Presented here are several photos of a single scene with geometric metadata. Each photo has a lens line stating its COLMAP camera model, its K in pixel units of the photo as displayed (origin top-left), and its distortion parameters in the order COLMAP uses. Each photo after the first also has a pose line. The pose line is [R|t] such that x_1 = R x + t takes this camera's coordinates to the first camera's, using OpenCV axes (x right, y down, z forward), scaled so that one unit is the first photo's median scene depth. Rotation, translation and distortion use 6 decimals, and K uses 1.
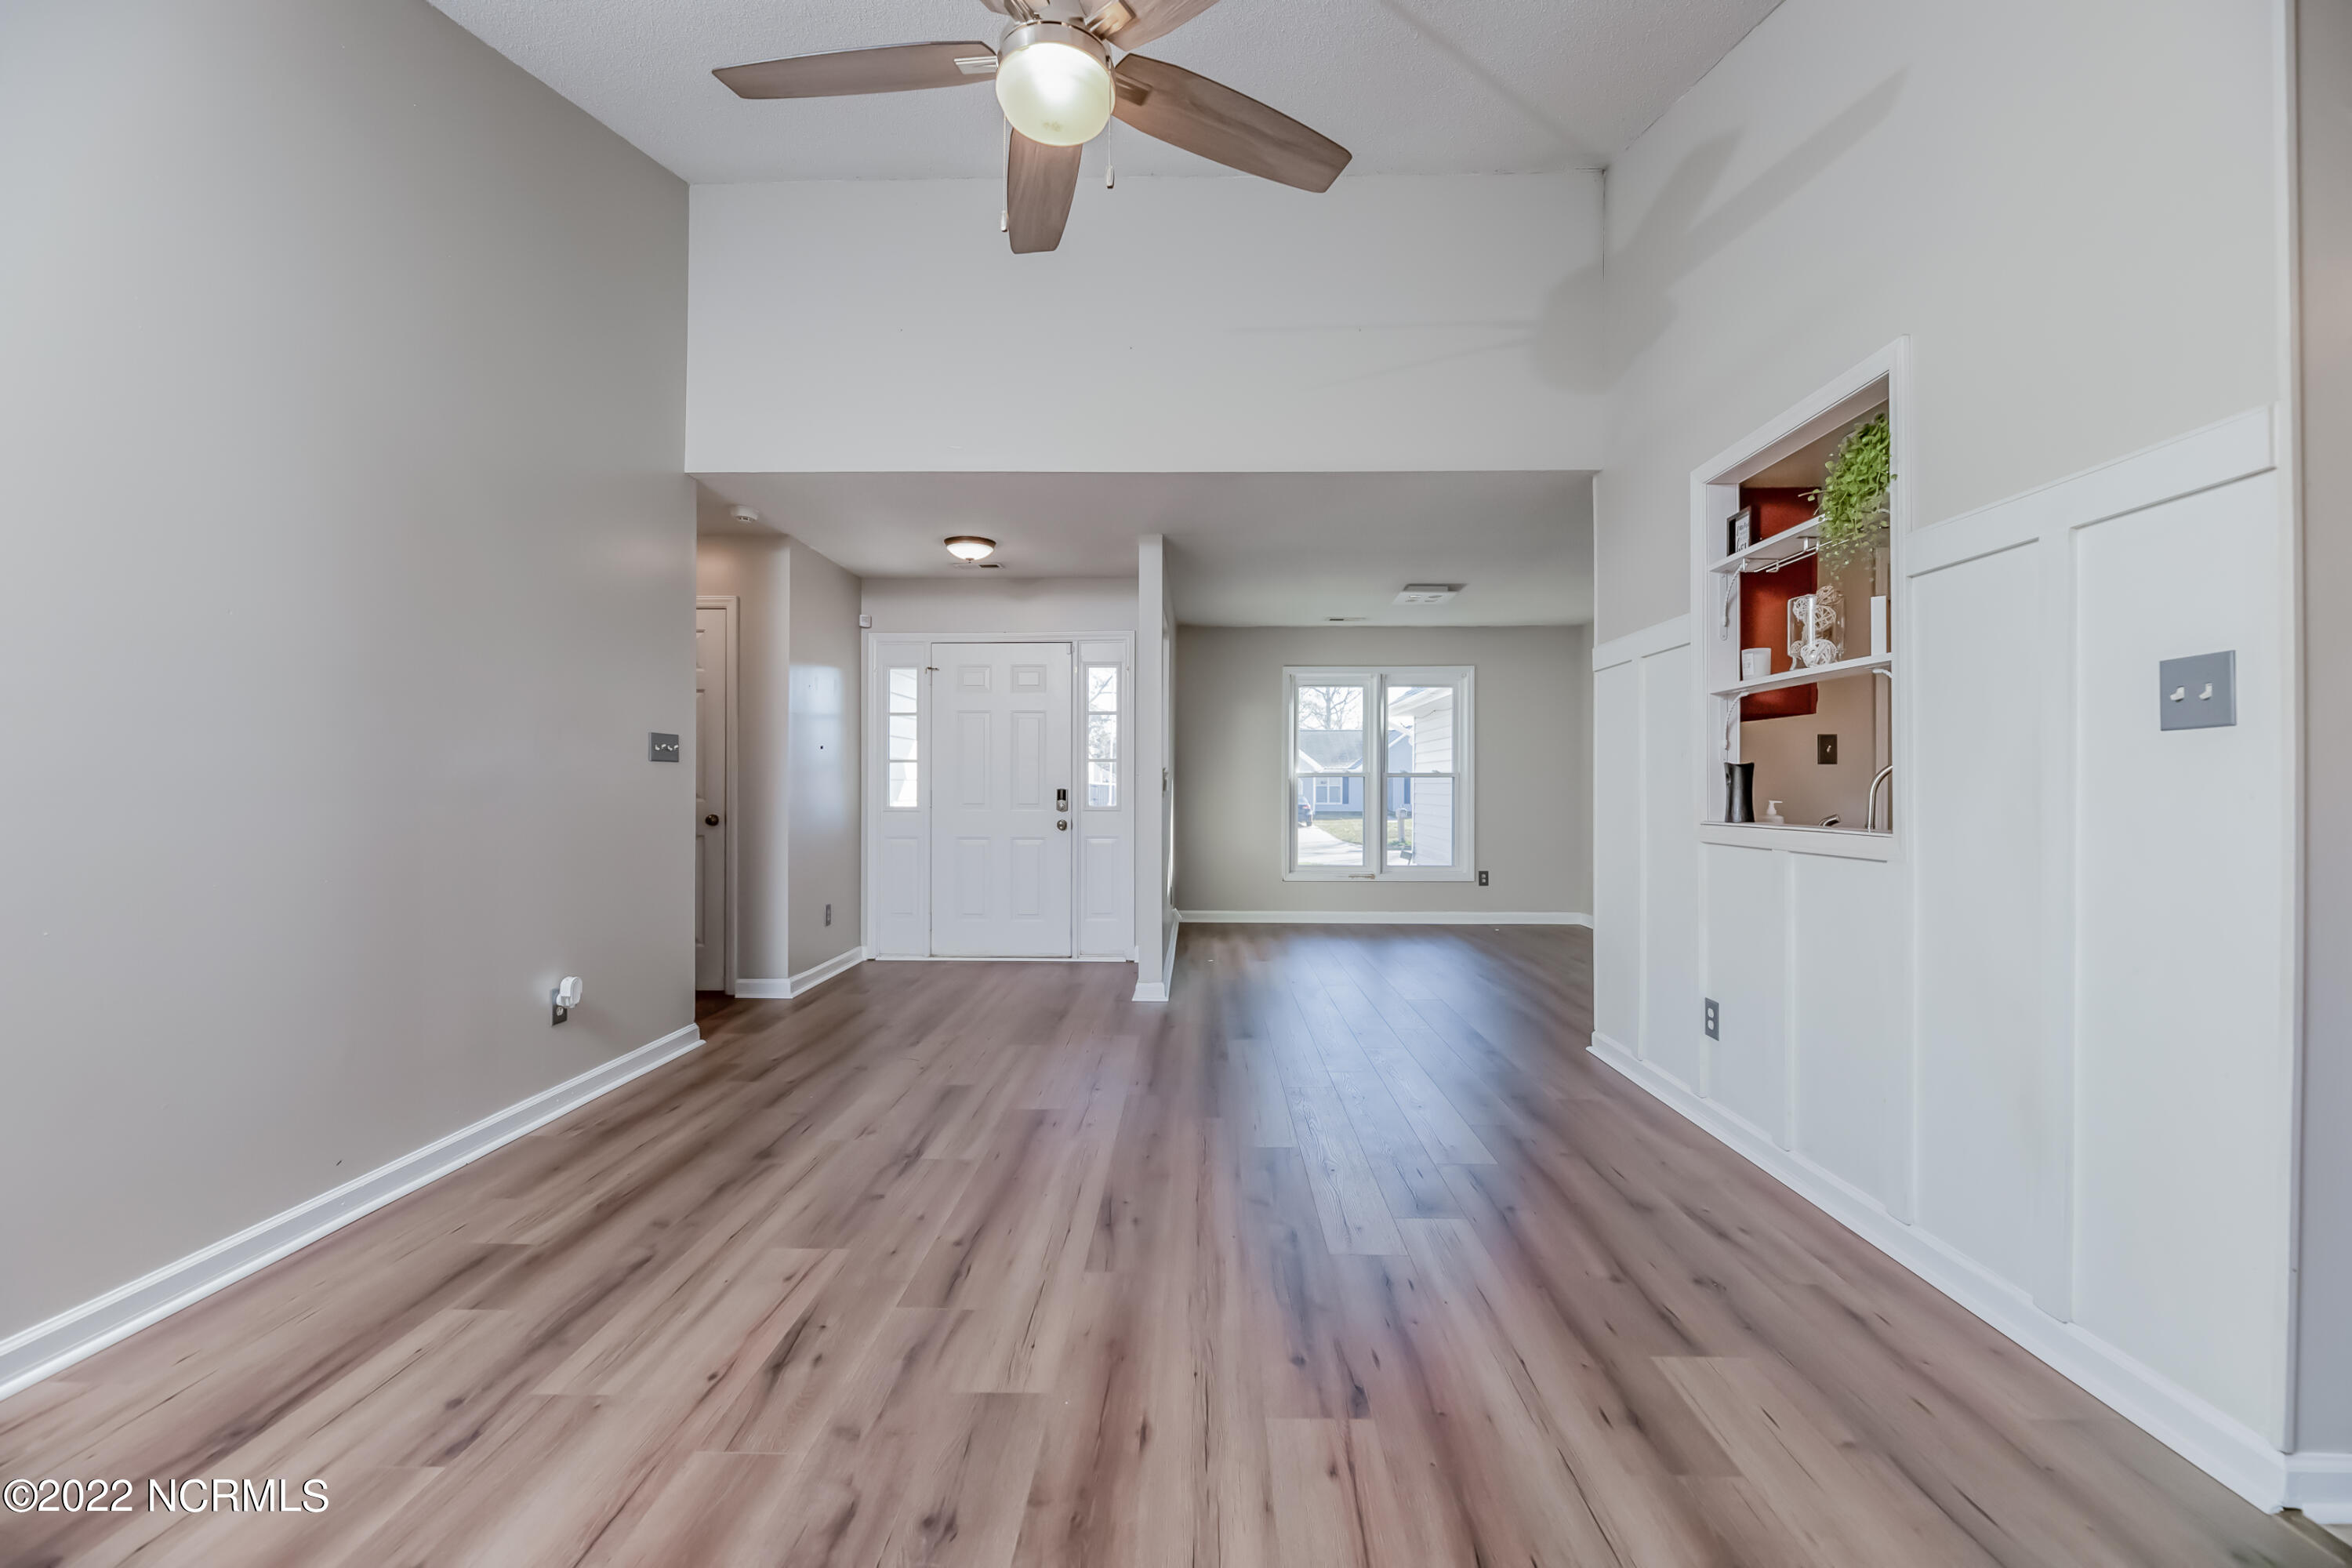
lens RADIAL K [[989.3, 0, 1157.7], [0, 989.3, 781.1], [0, 0, 1]] dist [-0.002286, -0.001018]
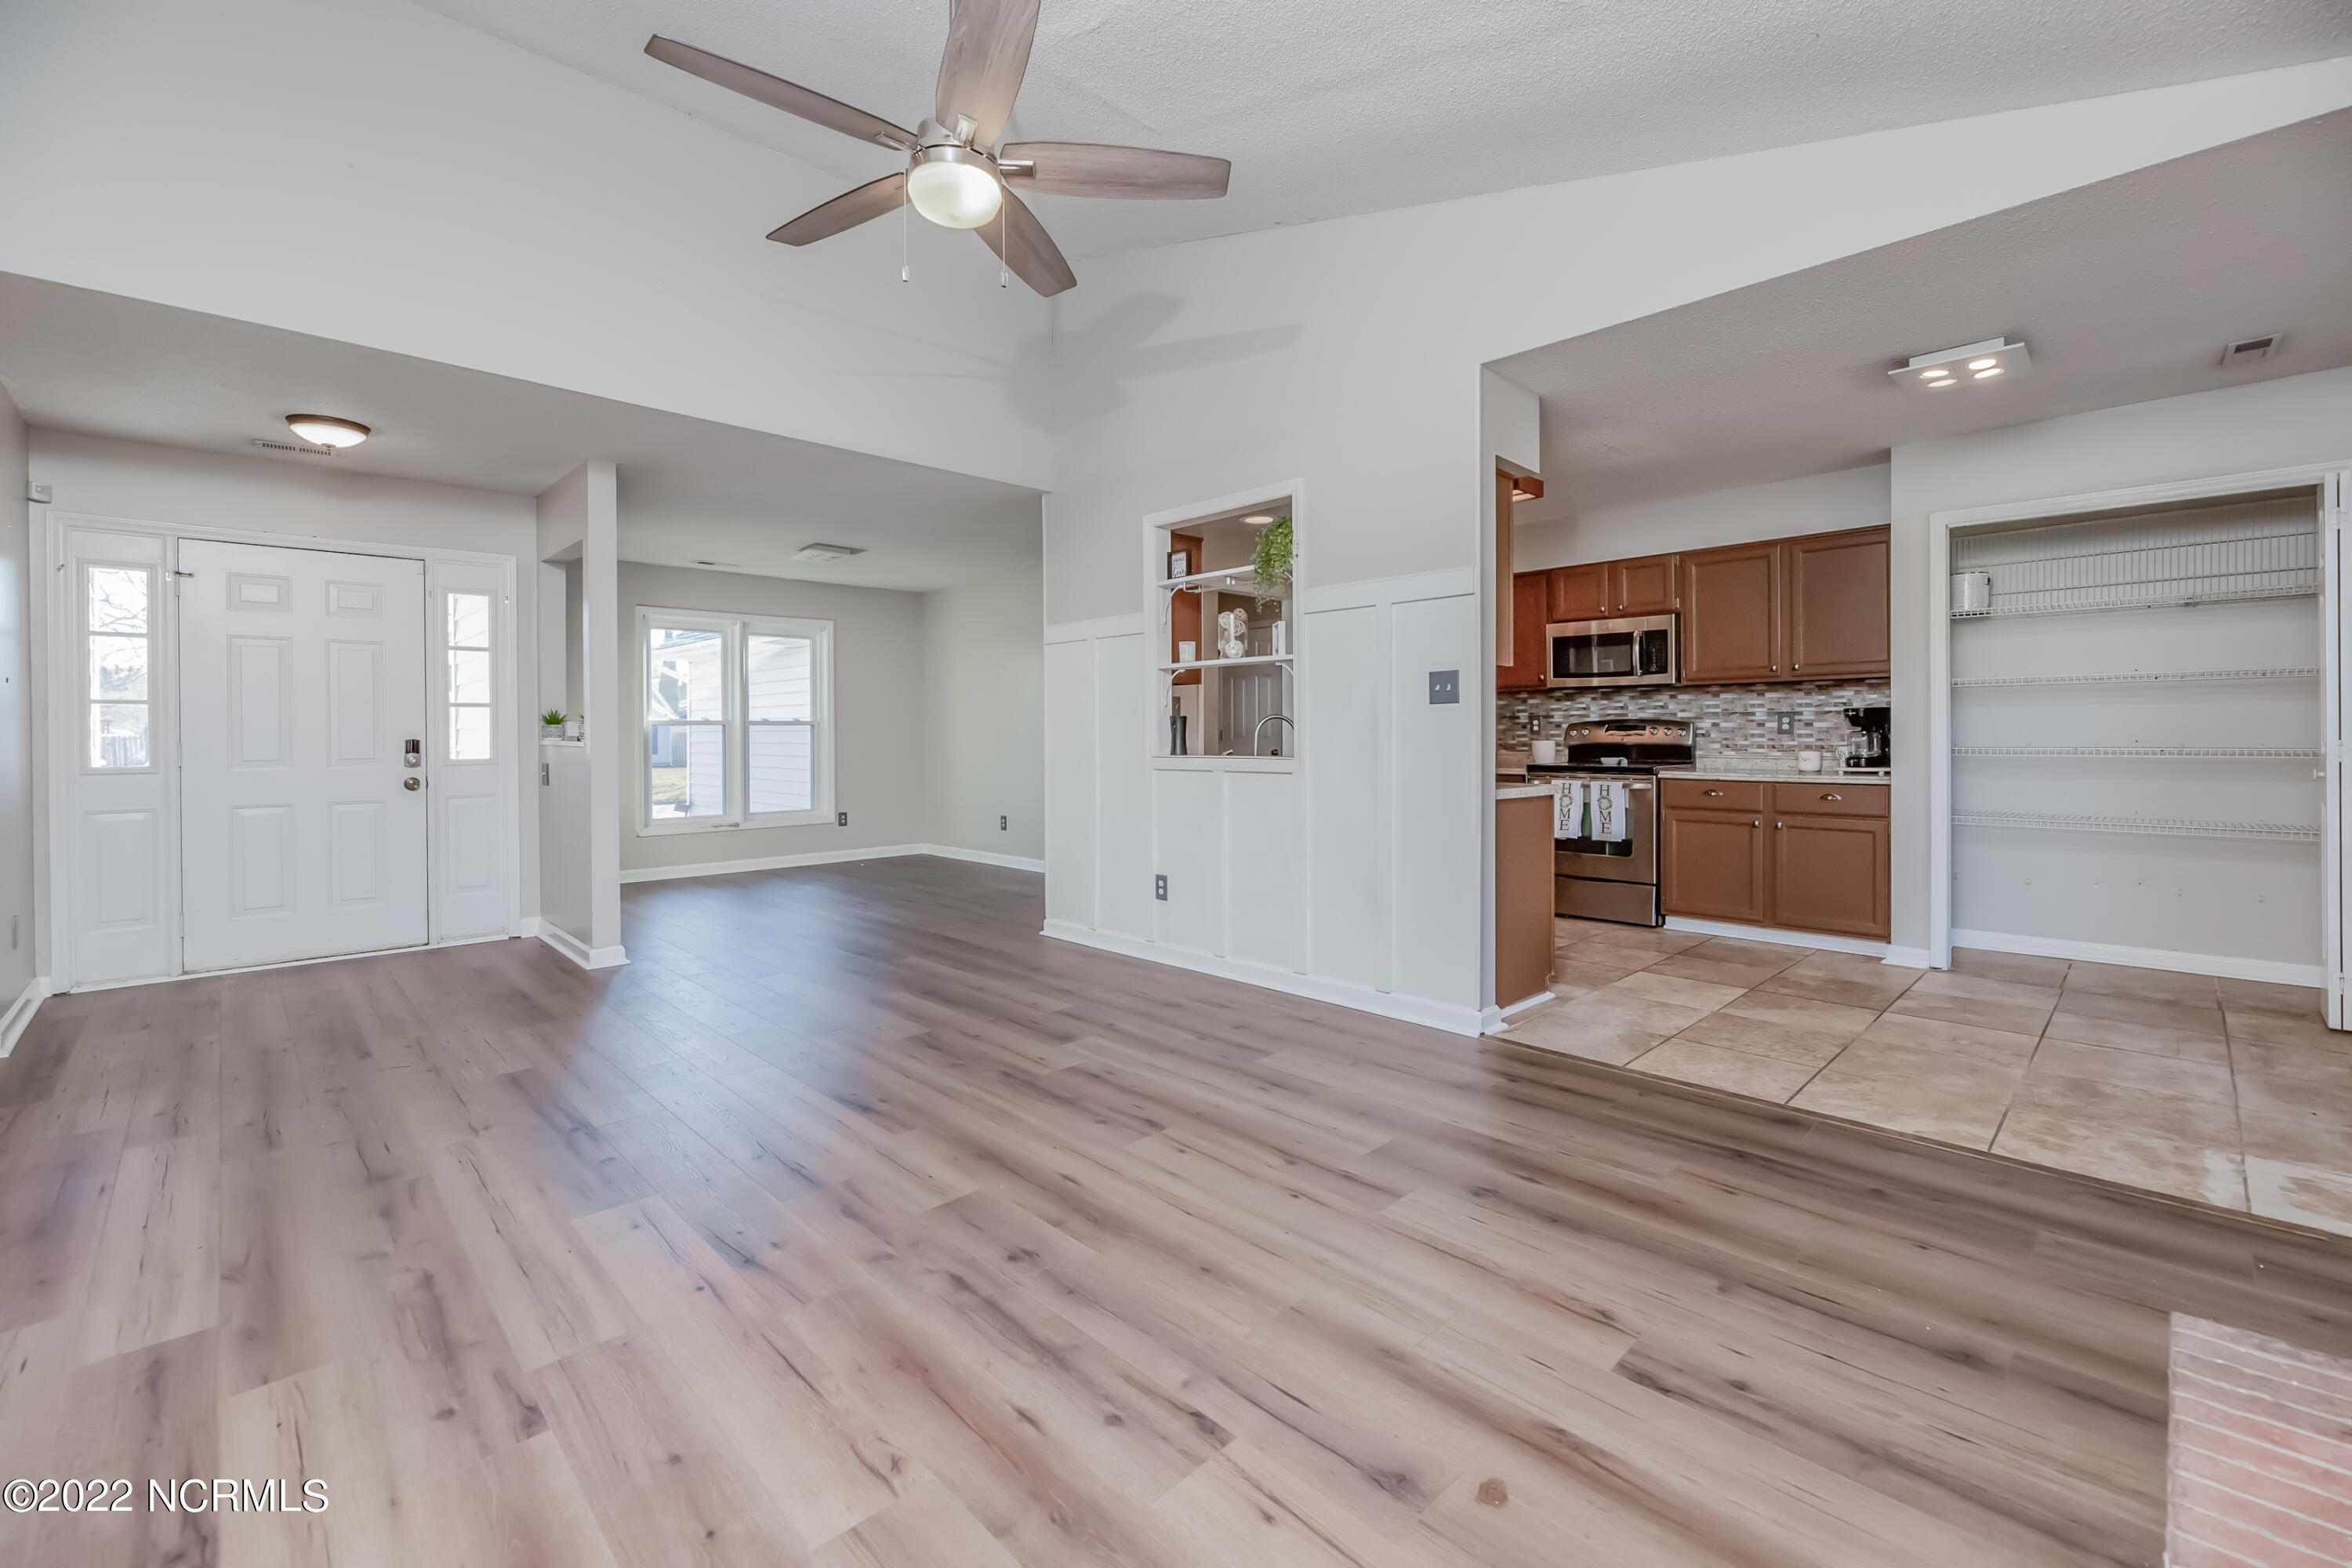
lens RADIAL K [[1000.1, 0, 1200.0], [0, 1000.1, 741.3], [0, 0, 1]] dist [-0.000458, -0.000911]
pose [[0.683952, -0.012204, 0.729425, -0.507328], [0.003073, 0.999899, 0.013847, -0.000655], [-0.729521, -0.007229, 0.683921, -0.075262]]
